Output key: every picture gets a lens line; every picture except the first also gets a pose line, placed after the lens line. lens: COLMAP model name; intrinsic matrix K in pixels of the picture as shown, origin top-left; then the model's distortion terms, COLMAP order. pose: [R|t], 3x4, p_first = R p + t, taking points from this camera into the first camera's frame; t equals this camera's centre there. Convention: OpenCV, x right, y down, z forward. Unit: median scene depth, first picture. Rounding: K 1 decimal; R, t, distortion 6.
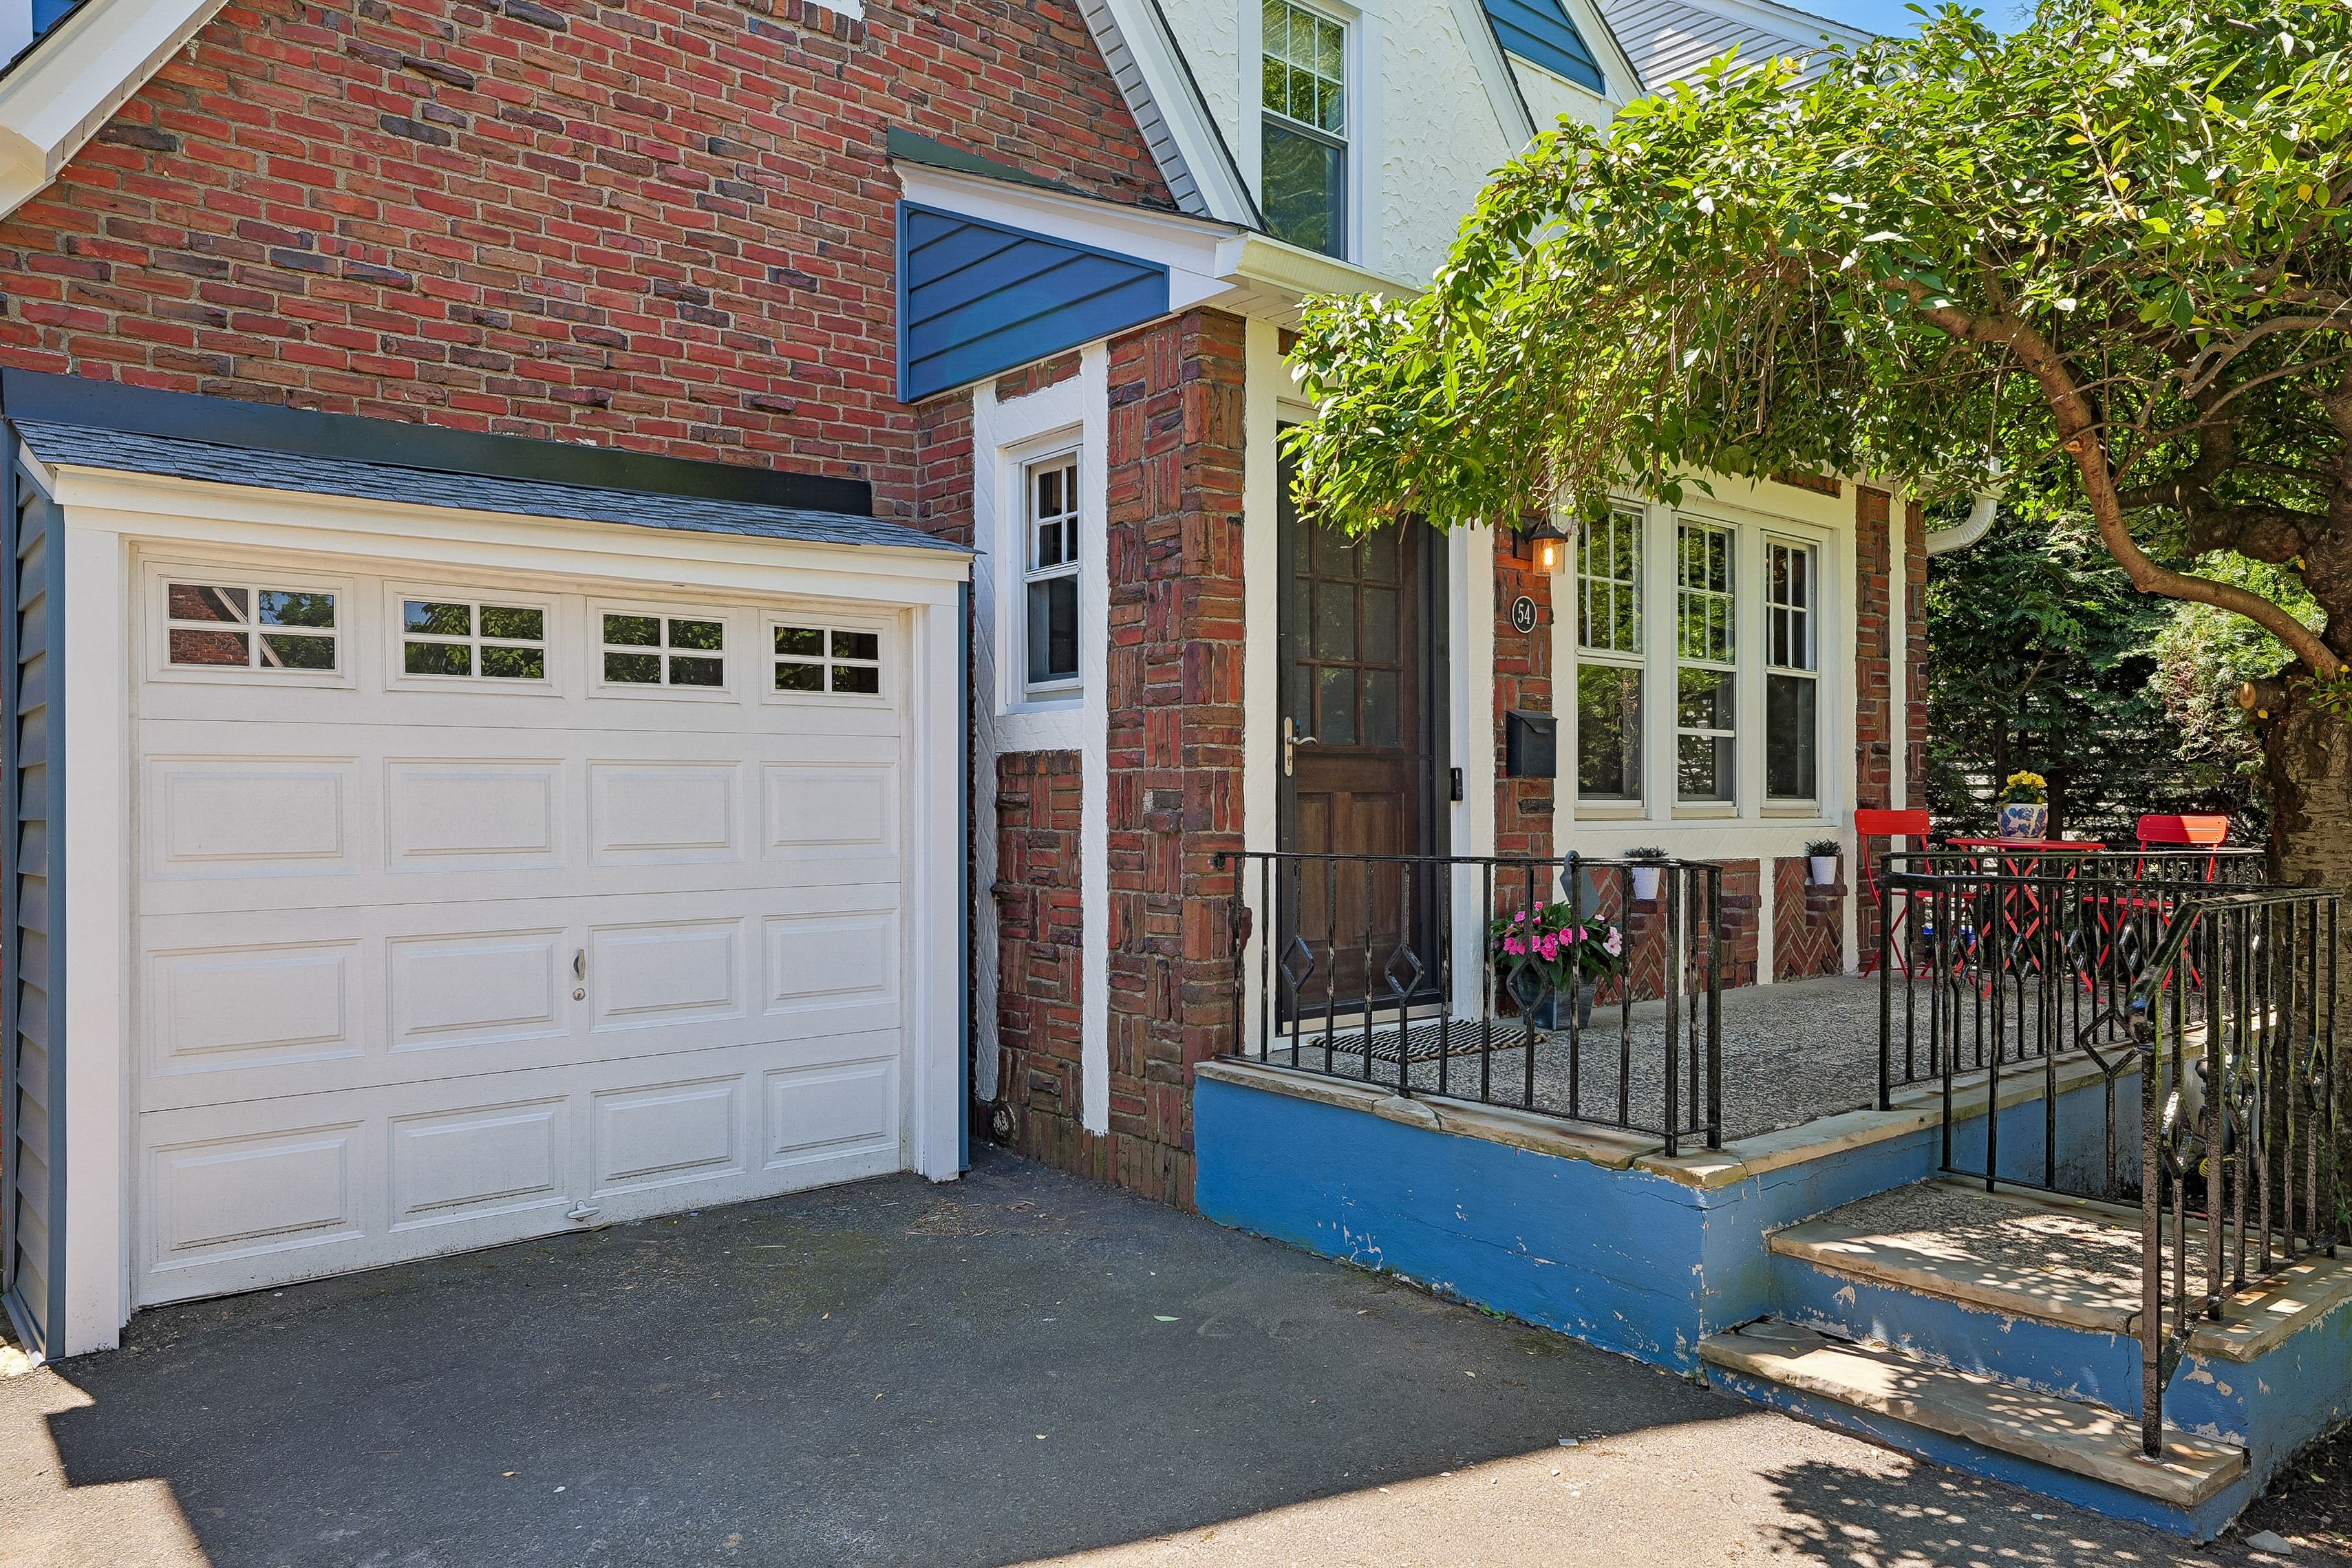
lens RADIAL K [[1471.0, 0, 1176.0], [0, 1471.0, 784.0], [0, 0, 1]] dist [-0.001184, -0.000075]
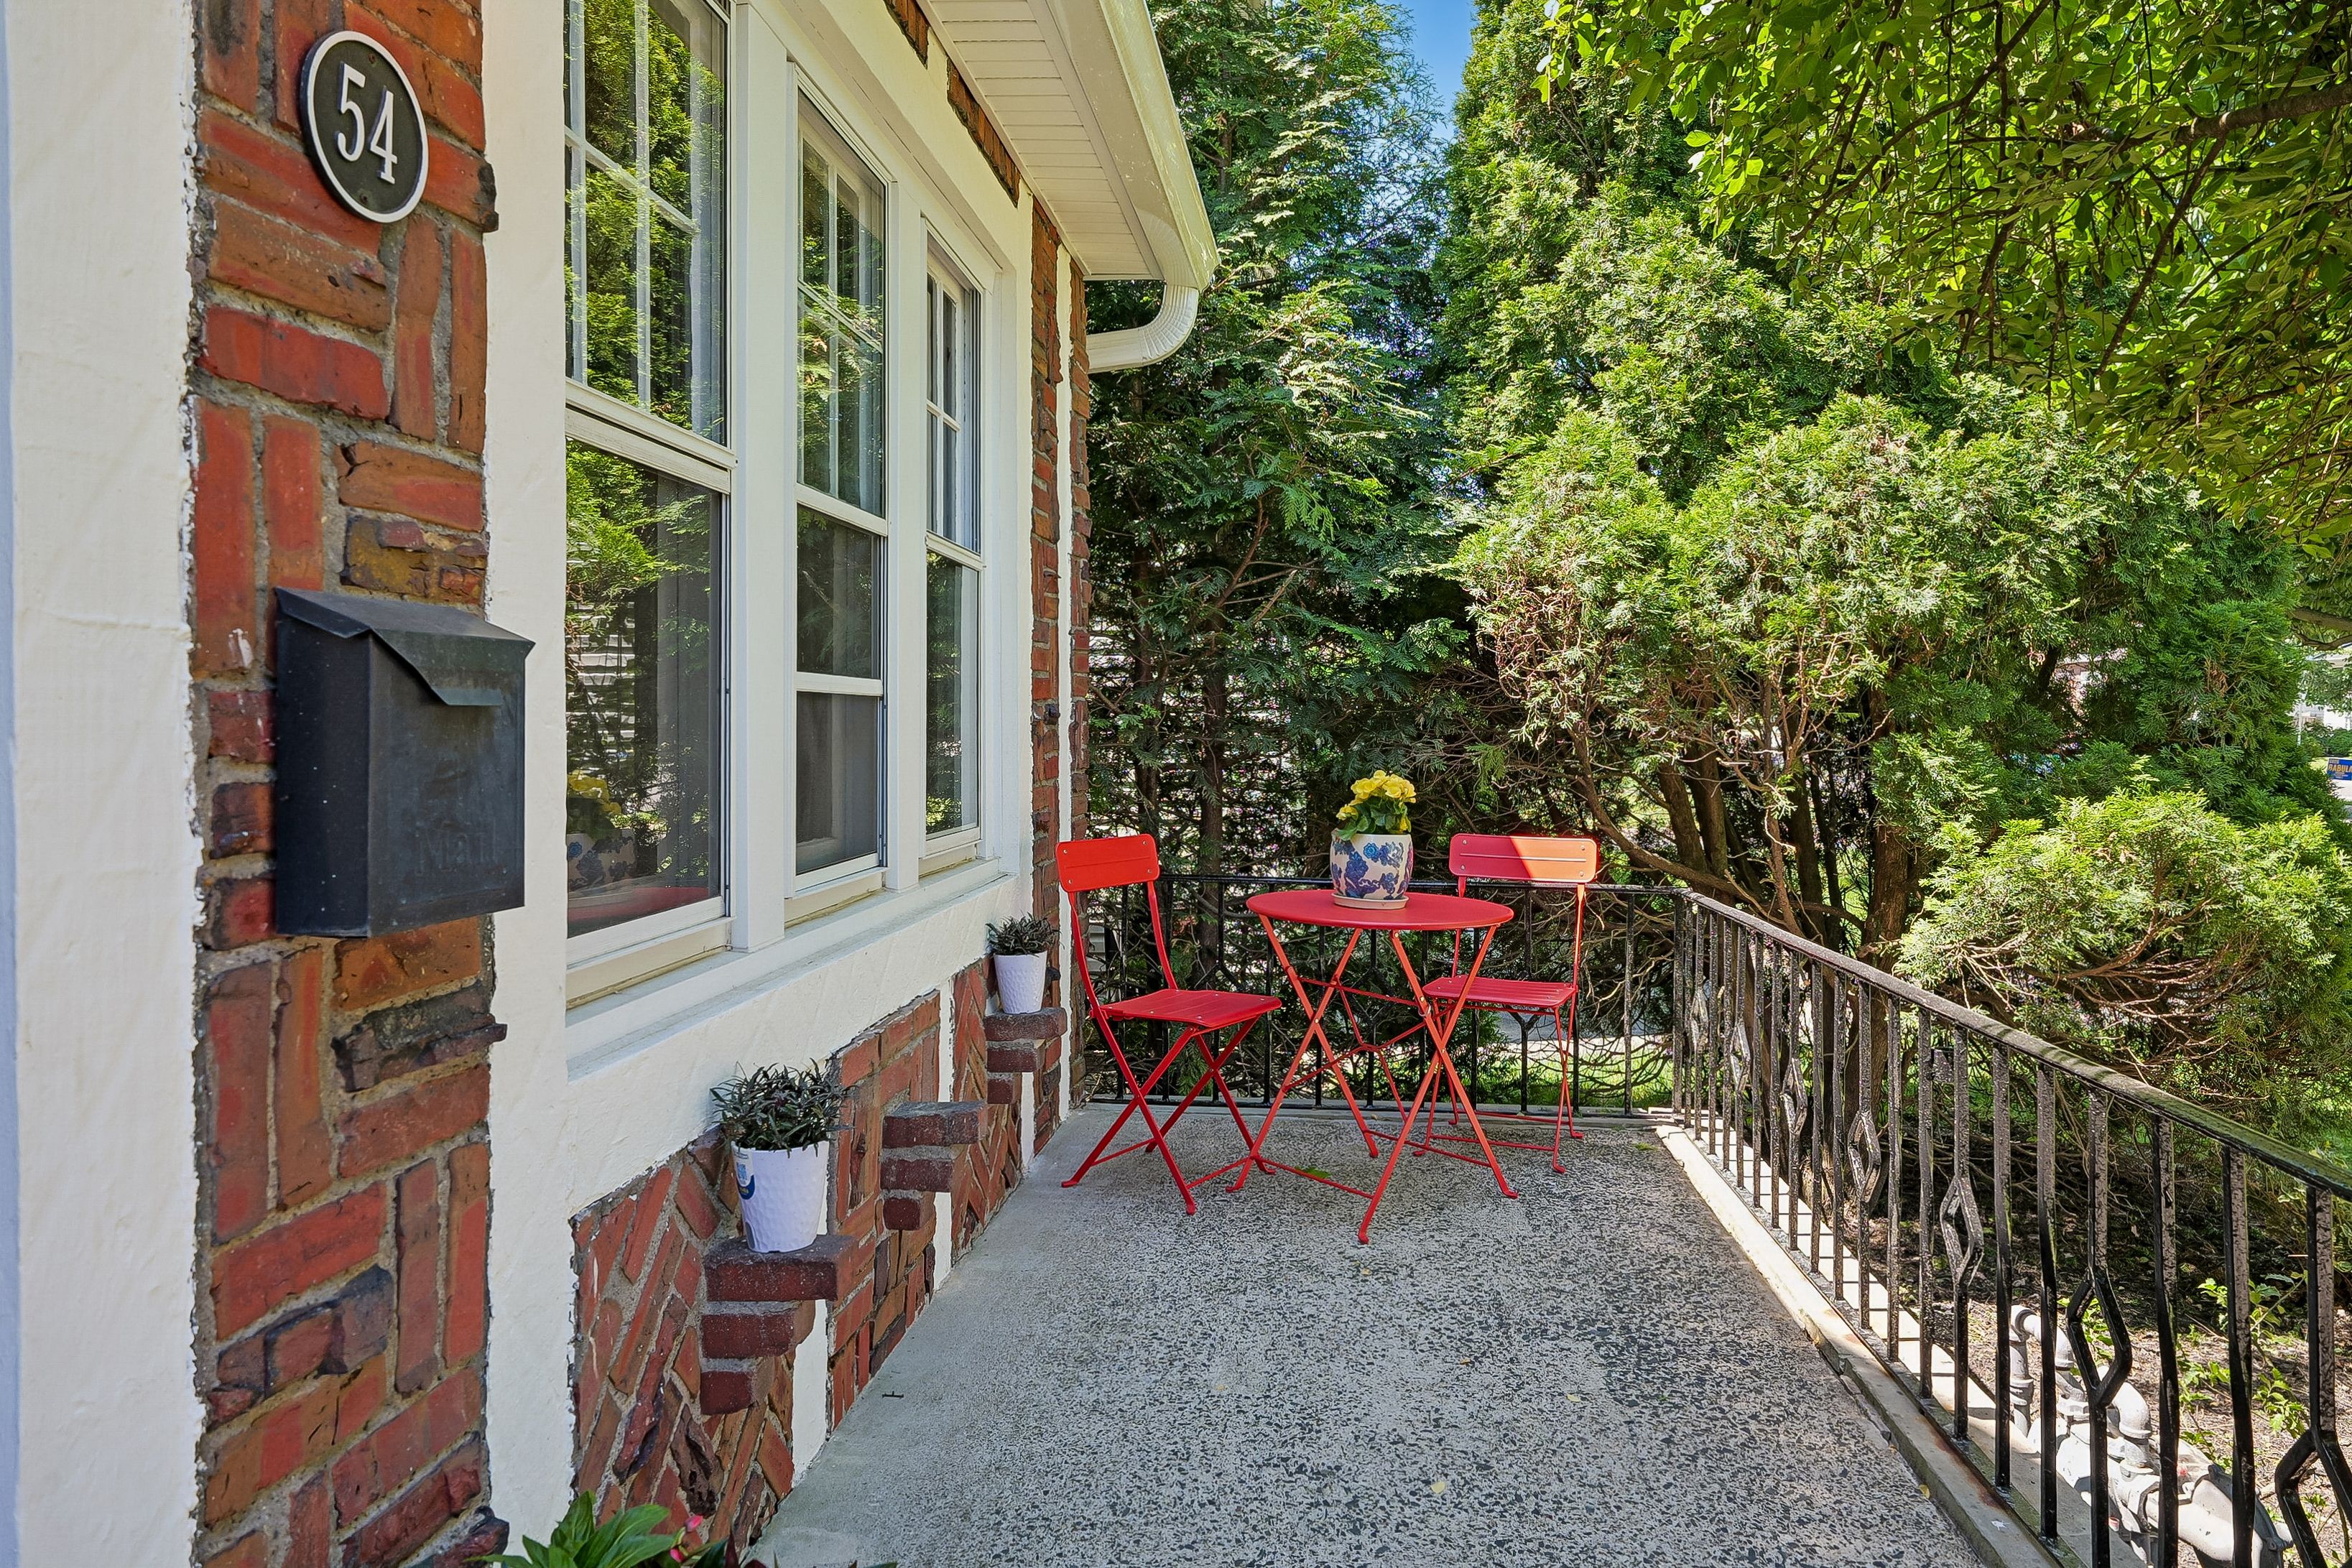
lens RADIAL K [[1509.6, 0, 1302.4], [0, 1509.6, 718.4], [0, 0, 1]] dist [-0.002281, -0.000311]
pose [[0.639315, 0.001385, 0.768944, 0.140066], [-0.007940, 0.999957, 0.004800, -0.030622], [-0.768904, -0.009174, 0.639299, 0.676701]]
